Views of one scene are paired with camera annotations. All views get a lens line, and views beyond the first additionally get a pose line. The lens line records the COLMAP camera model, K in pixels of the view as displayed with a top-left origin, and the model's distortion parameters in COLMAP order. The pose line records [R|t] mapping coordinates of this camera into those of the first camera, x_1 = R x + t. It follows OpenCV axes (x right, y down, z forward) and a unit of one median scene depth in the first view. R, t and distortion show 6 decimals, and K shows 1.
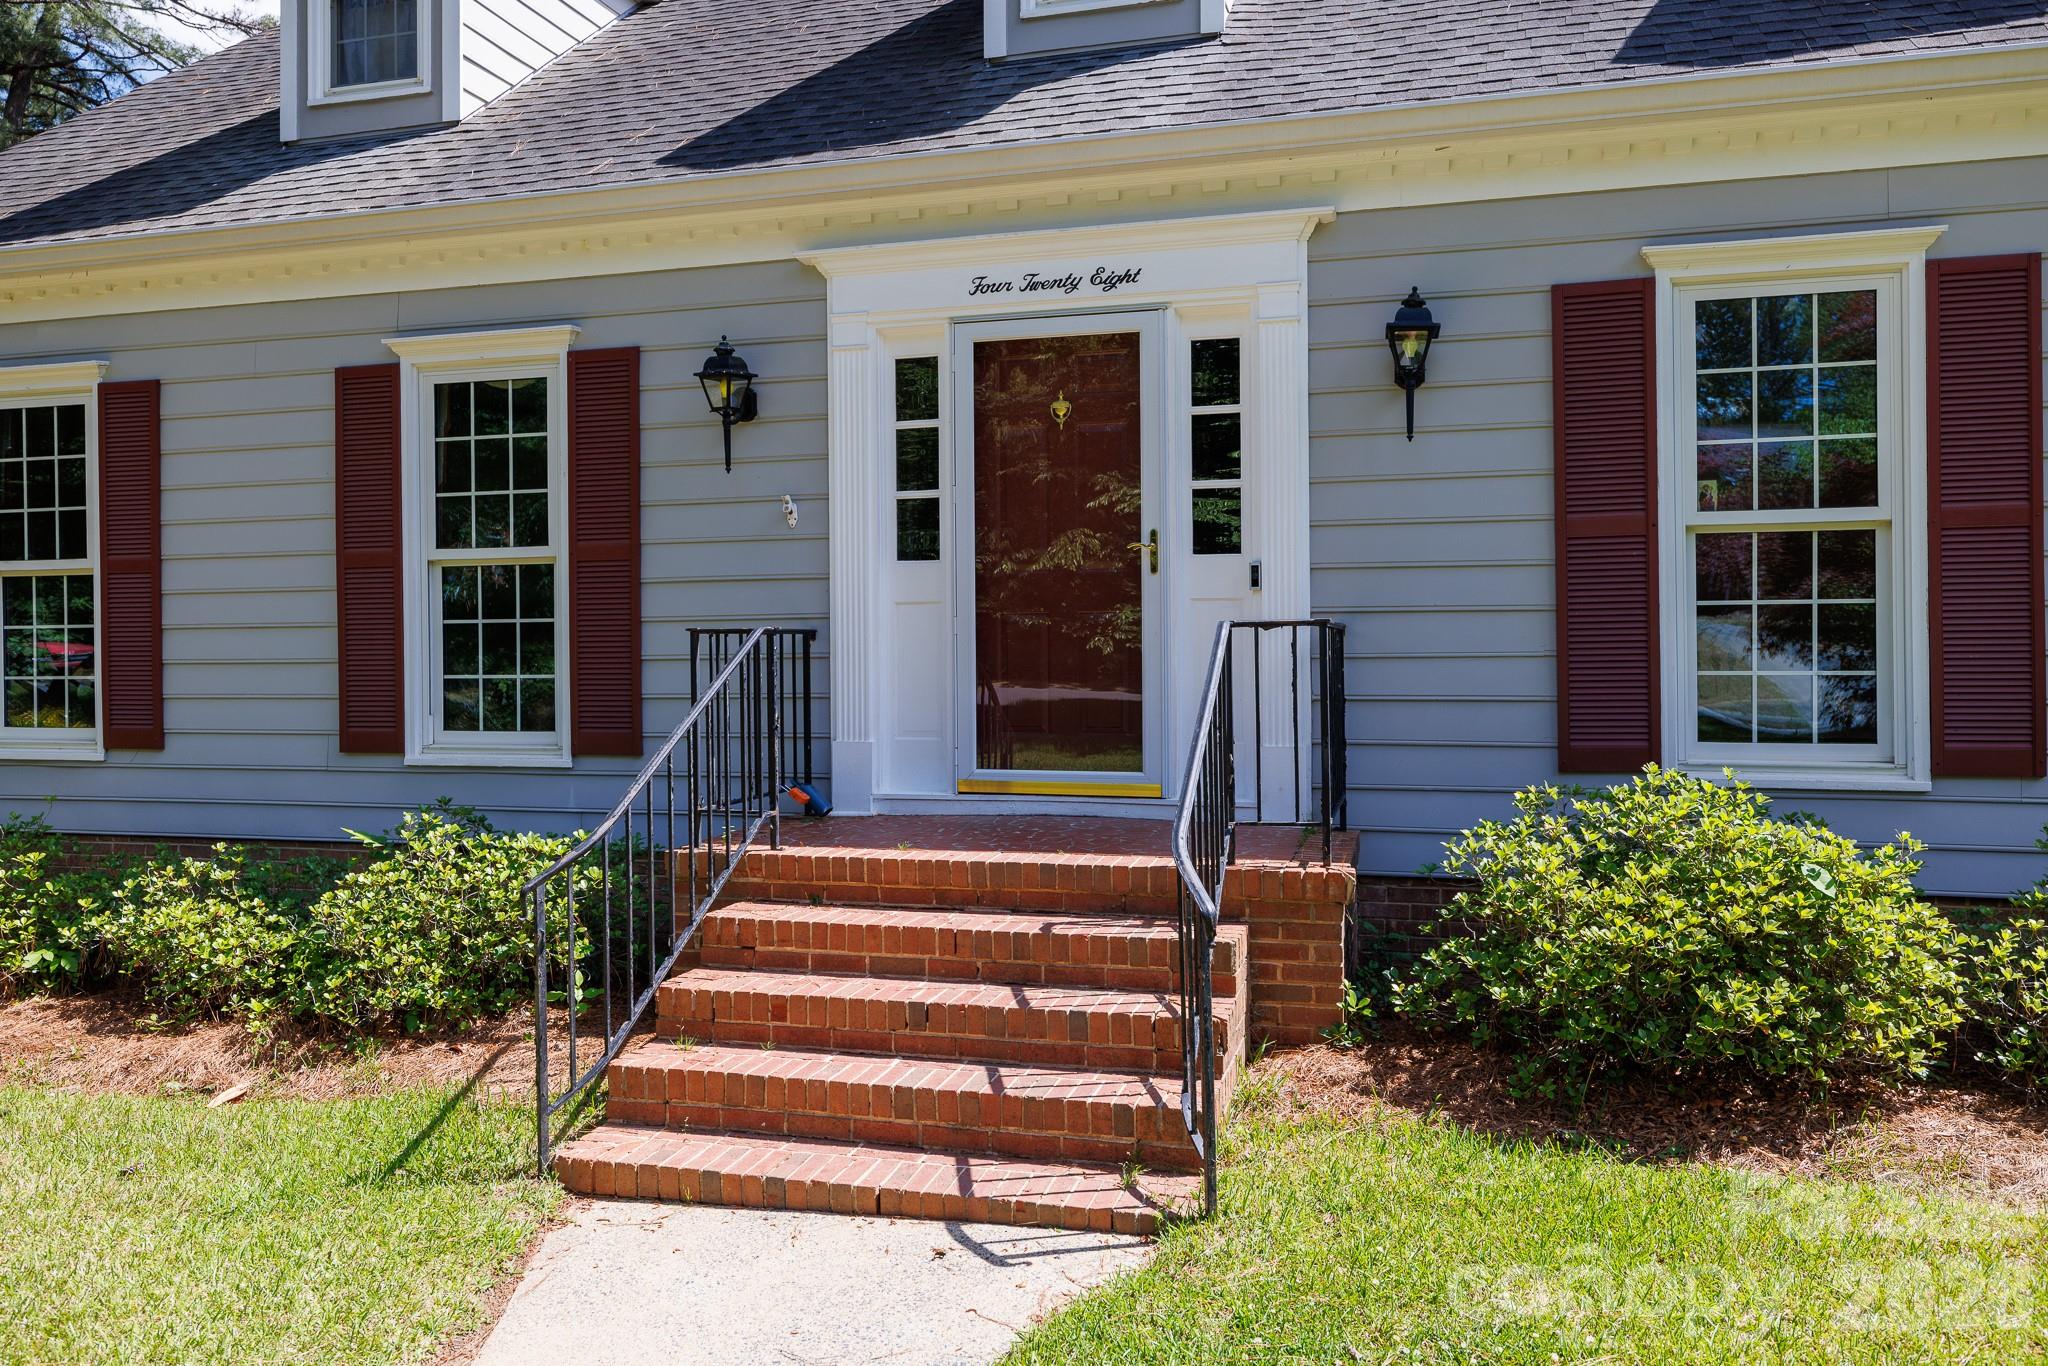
lens RADIAL K [[1477.5, 0, 1024.1], [0, 1477.5, 672.7], [0, 0, 1]] dist [-0.007558, 0.000452]
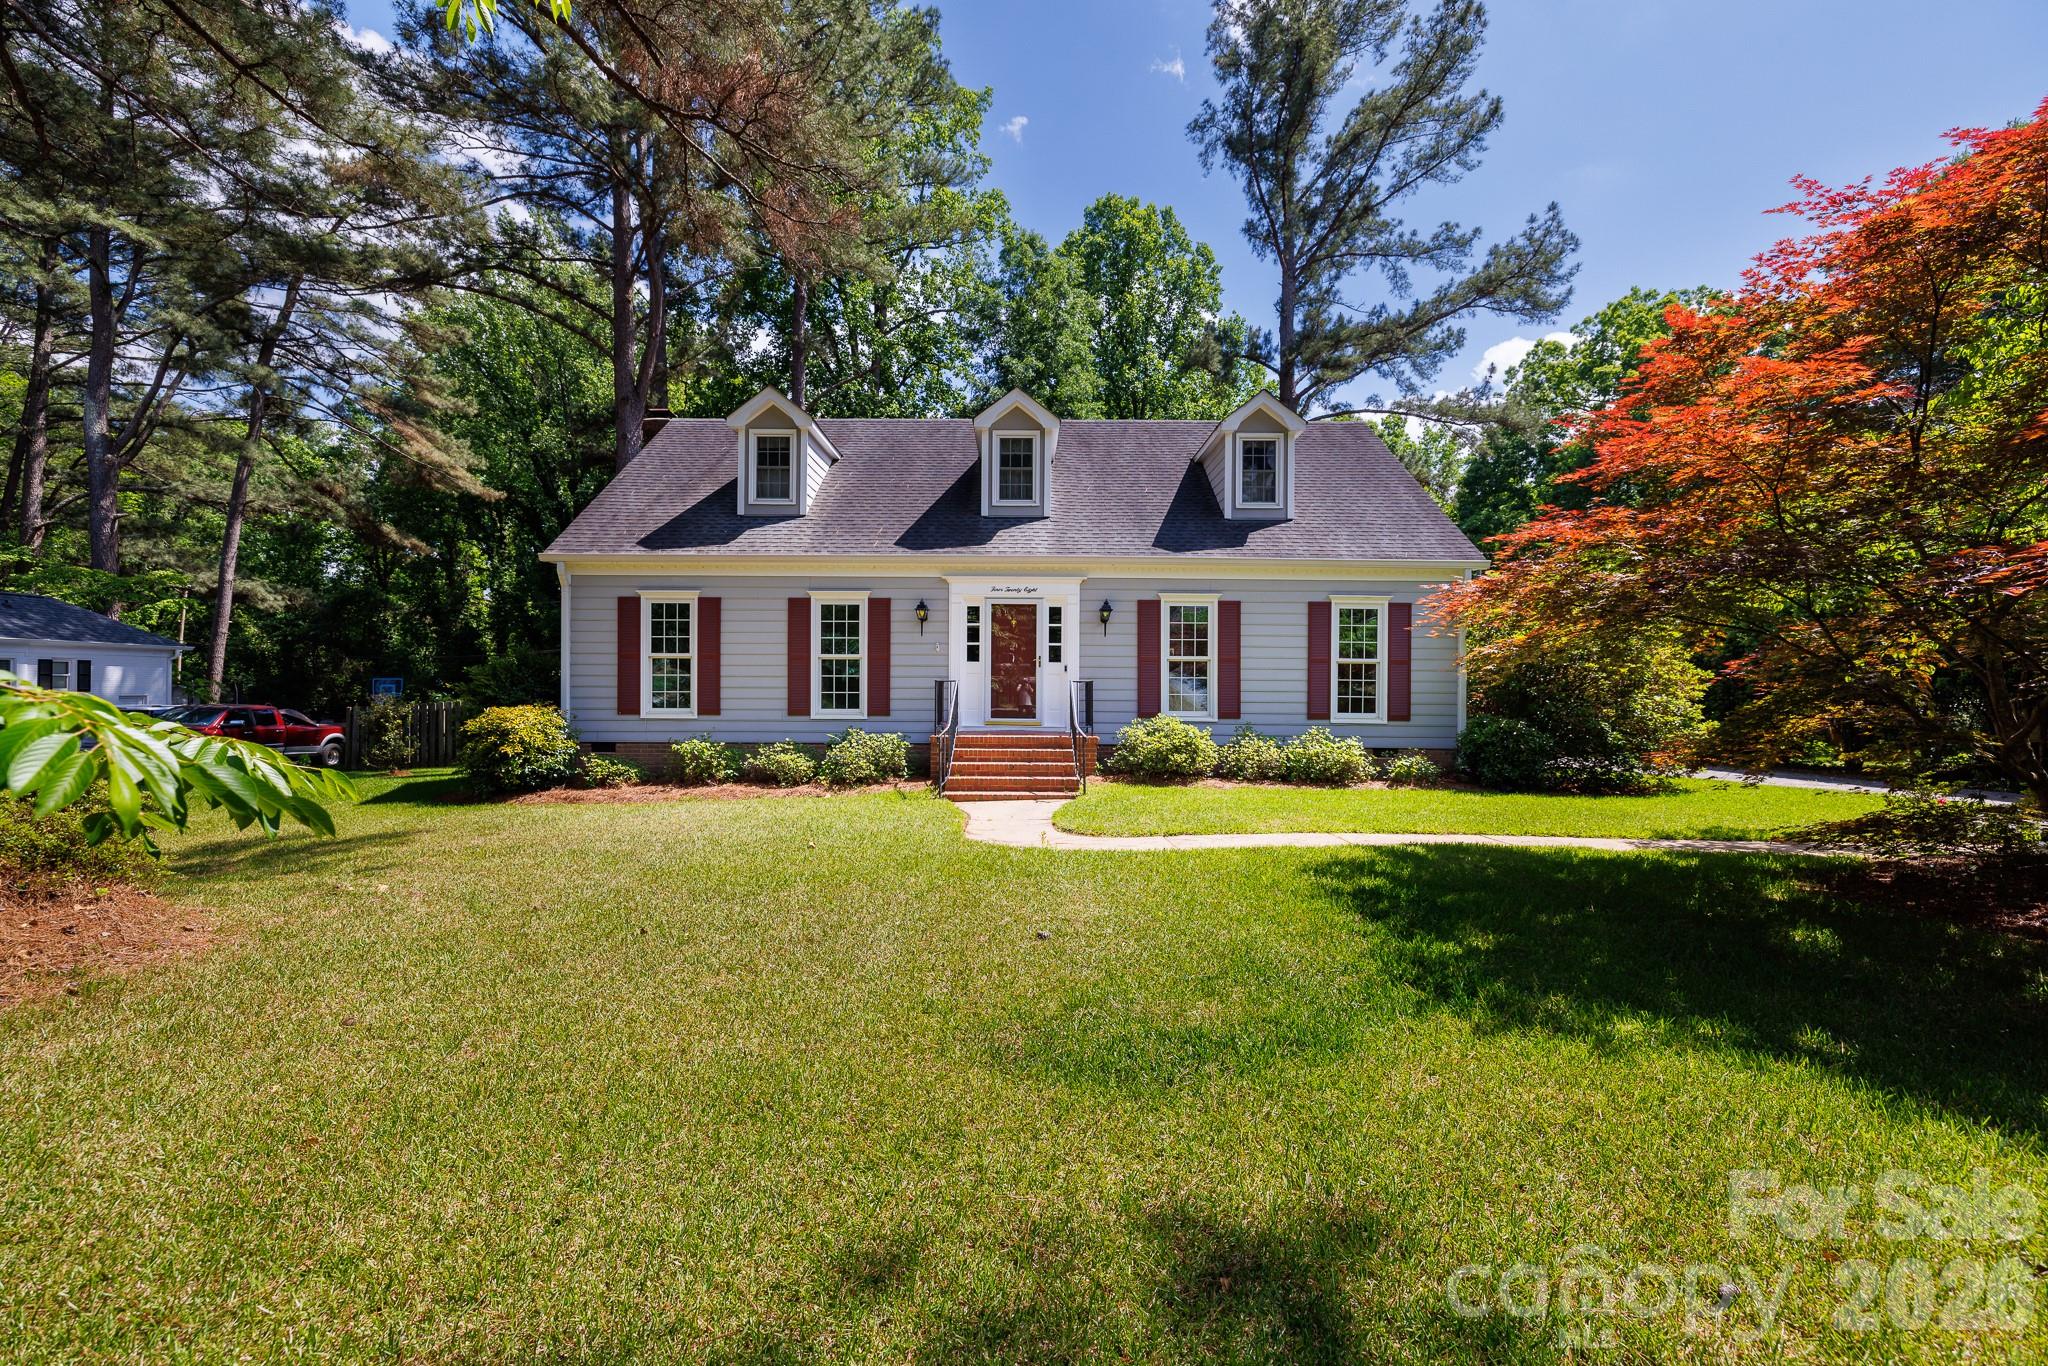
lens RADIAL K [[885.1, 0, 1023.6], [0, 885.1, 692.7], [0, 0, 1]] dist [-0.000096, 0.000000]
pose [[0.964844, 0.008531, 0.262687, -0.558845], [-0.007778, 0.999962, -0.003906, 0.009152], [-0.262710, 0.001725, 0.964873, -1.219294]]
